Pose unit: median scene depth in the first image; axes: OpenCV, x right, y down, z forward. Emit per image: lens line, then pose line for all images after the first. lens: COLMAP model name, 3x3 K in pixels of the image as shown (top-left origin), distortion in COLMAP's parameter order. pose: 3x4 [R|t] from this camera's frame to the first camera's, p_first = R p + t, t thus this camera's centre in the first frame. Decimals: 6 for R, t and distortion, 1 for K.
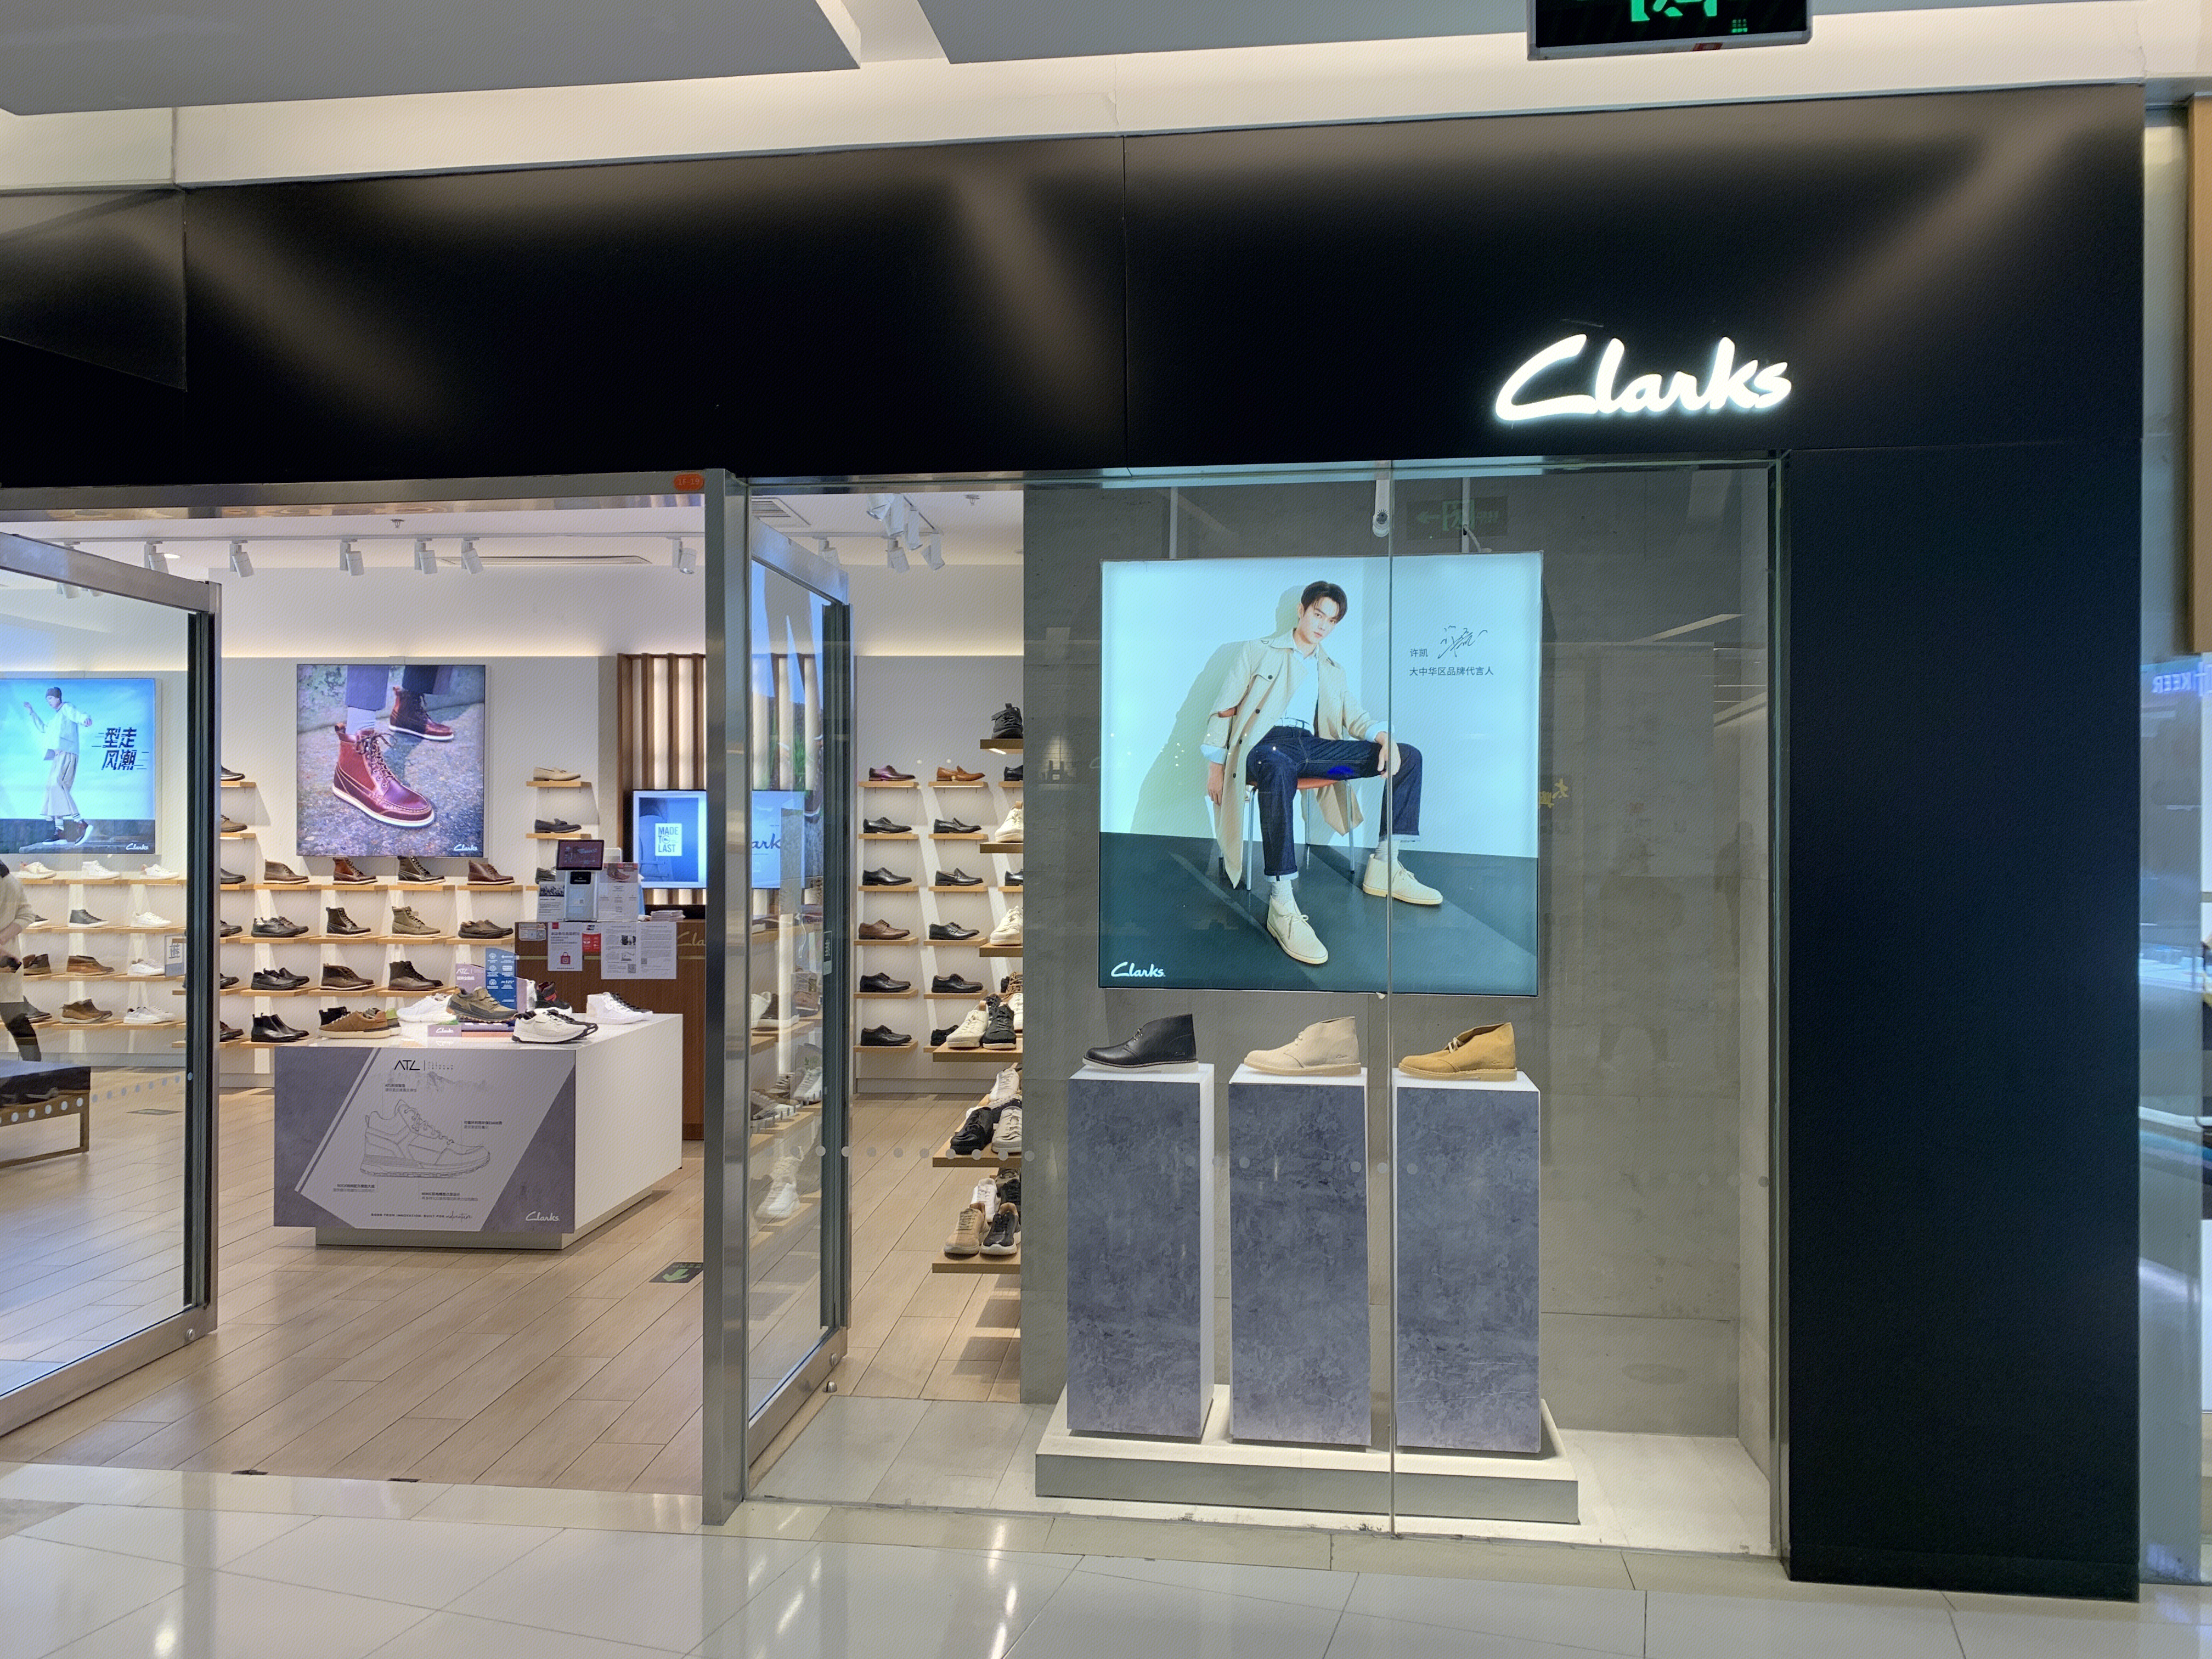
lens RADIAL K [[1627.6, 0, 1106.0], [0, 1627.6, 829.5], [0, 0, 1]] dist [0.063319, -0.233125]
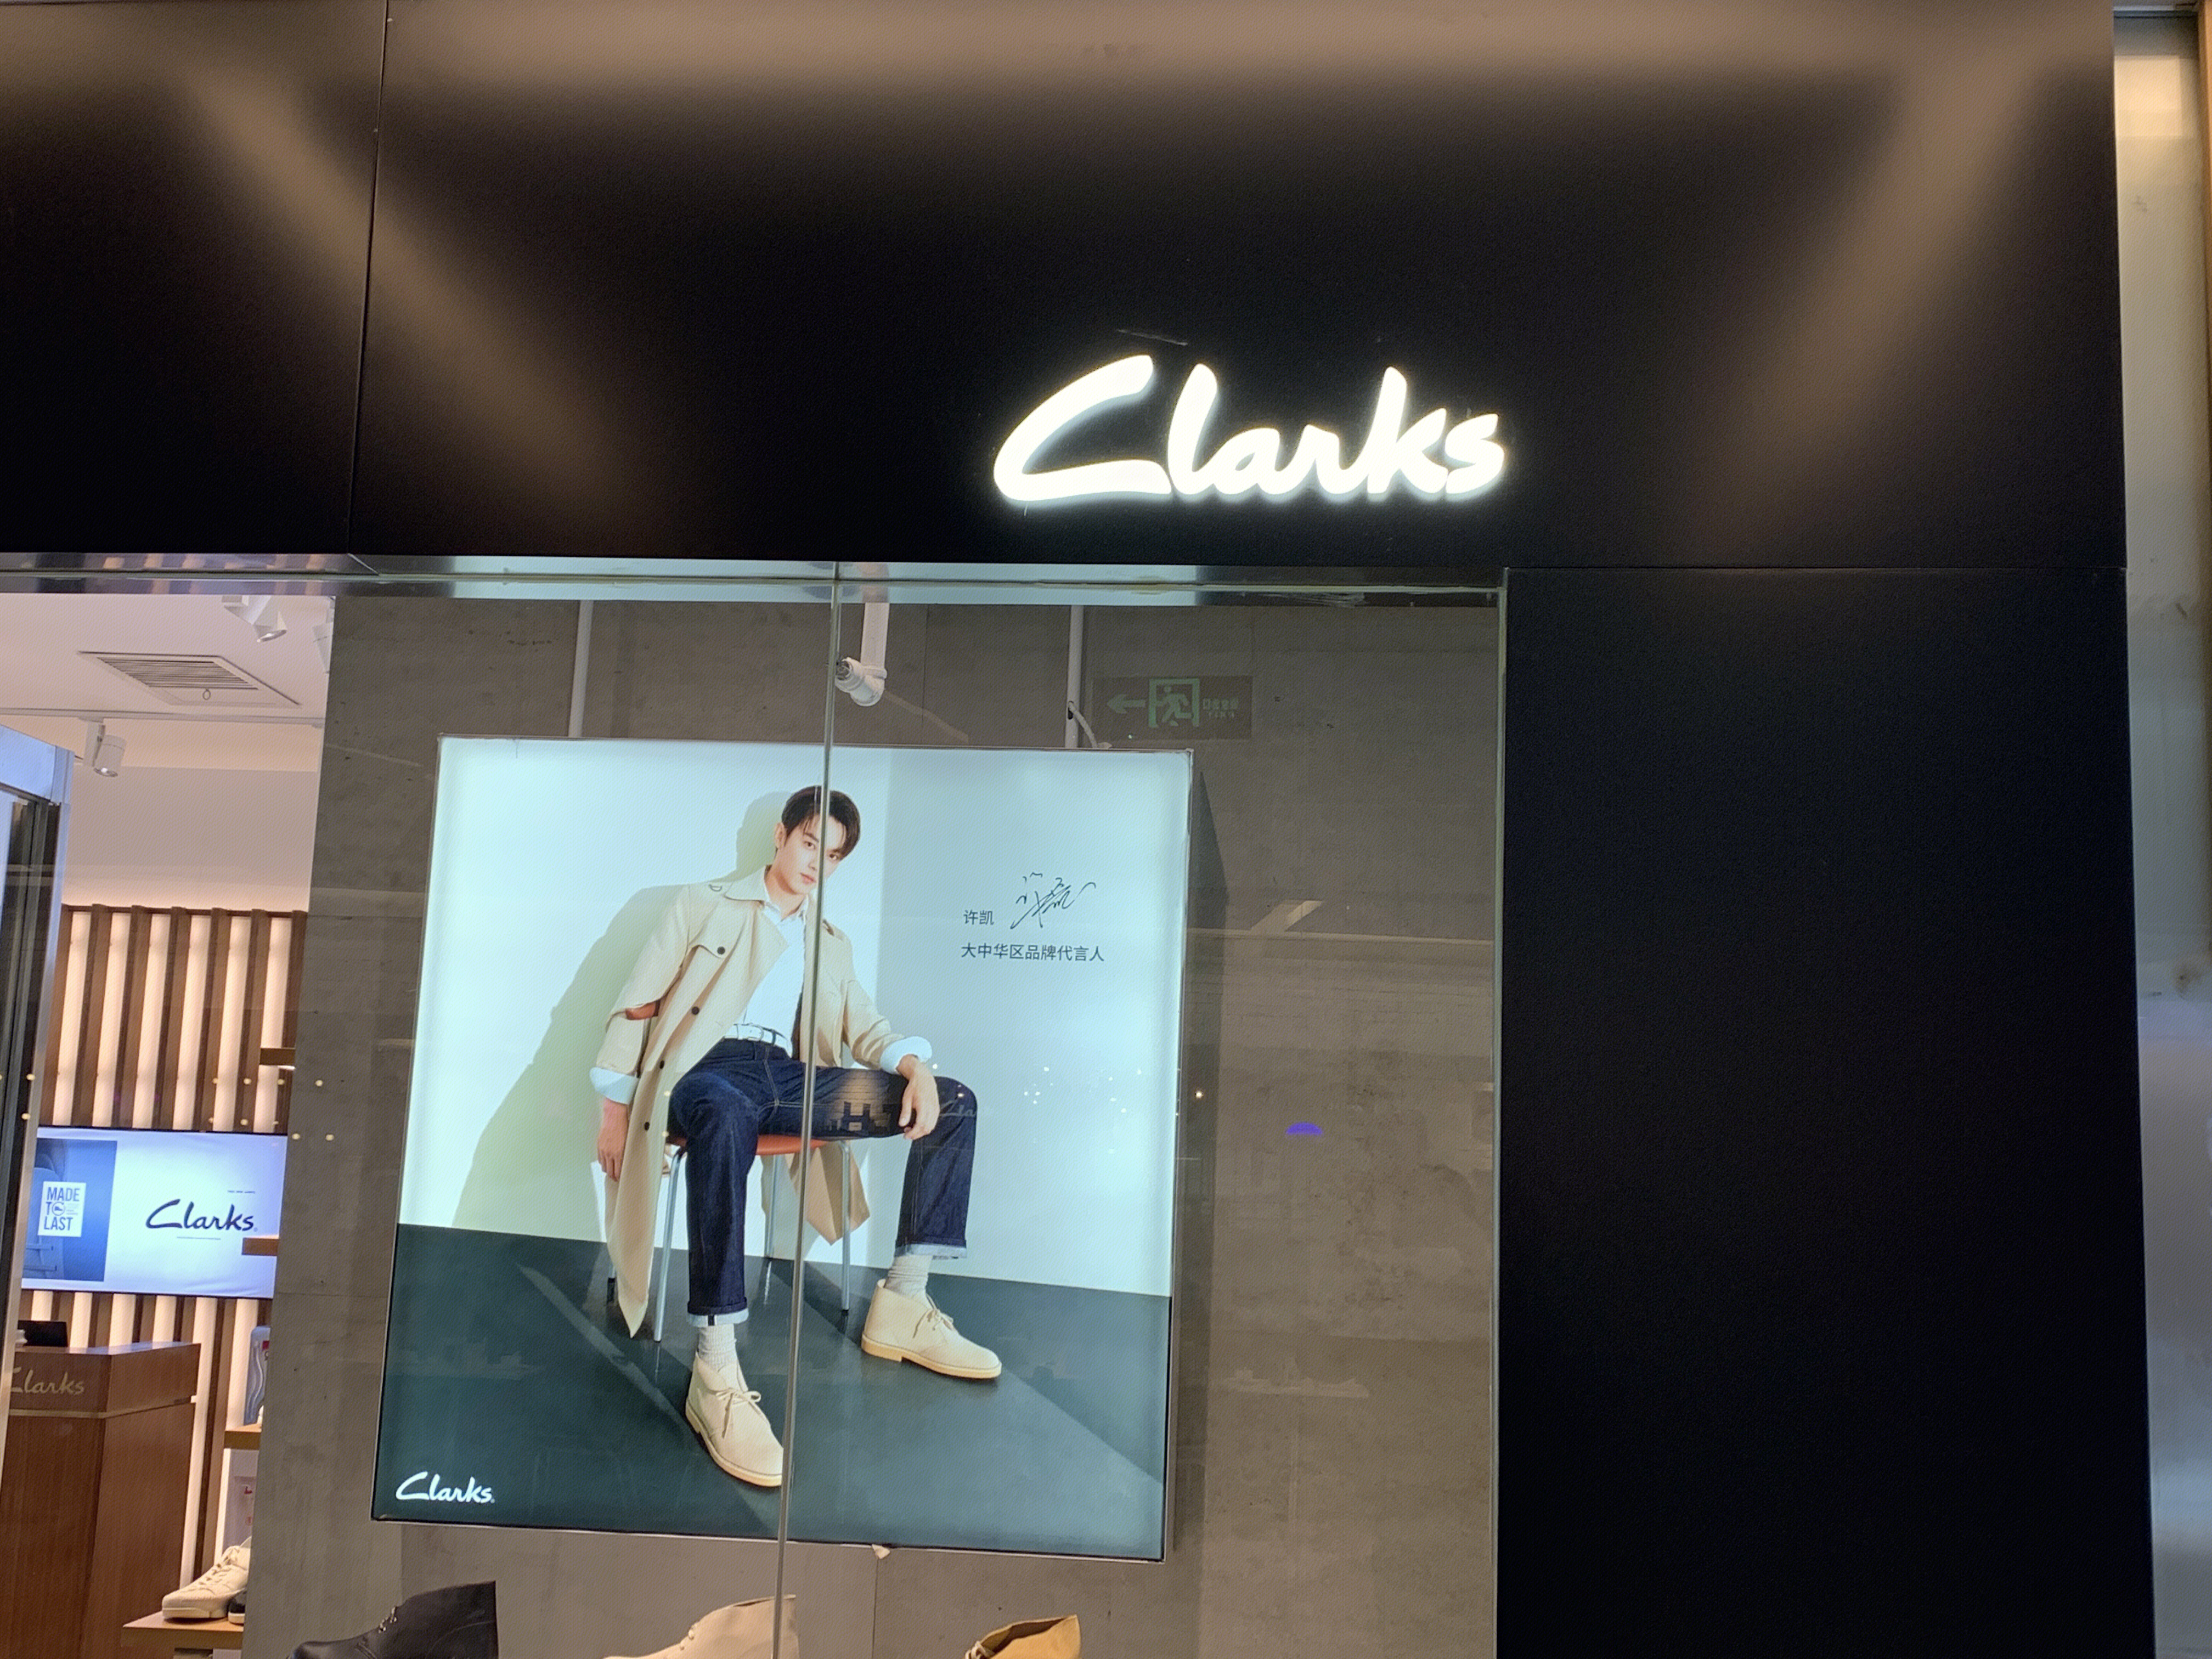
lens RADIAL K [[2511.6, 0, 1106.0], [0, 2511.6, 829.5], [0, 0, 1]] dist [0.246869, -0.886695]
pose [[0.998047, 0.043294, 0.045040, 0.192980], [-0.035967, 0.987667, -0.152383, -0.007319], [-0.051082, 0.150465, 0.987295, 0.132901]]
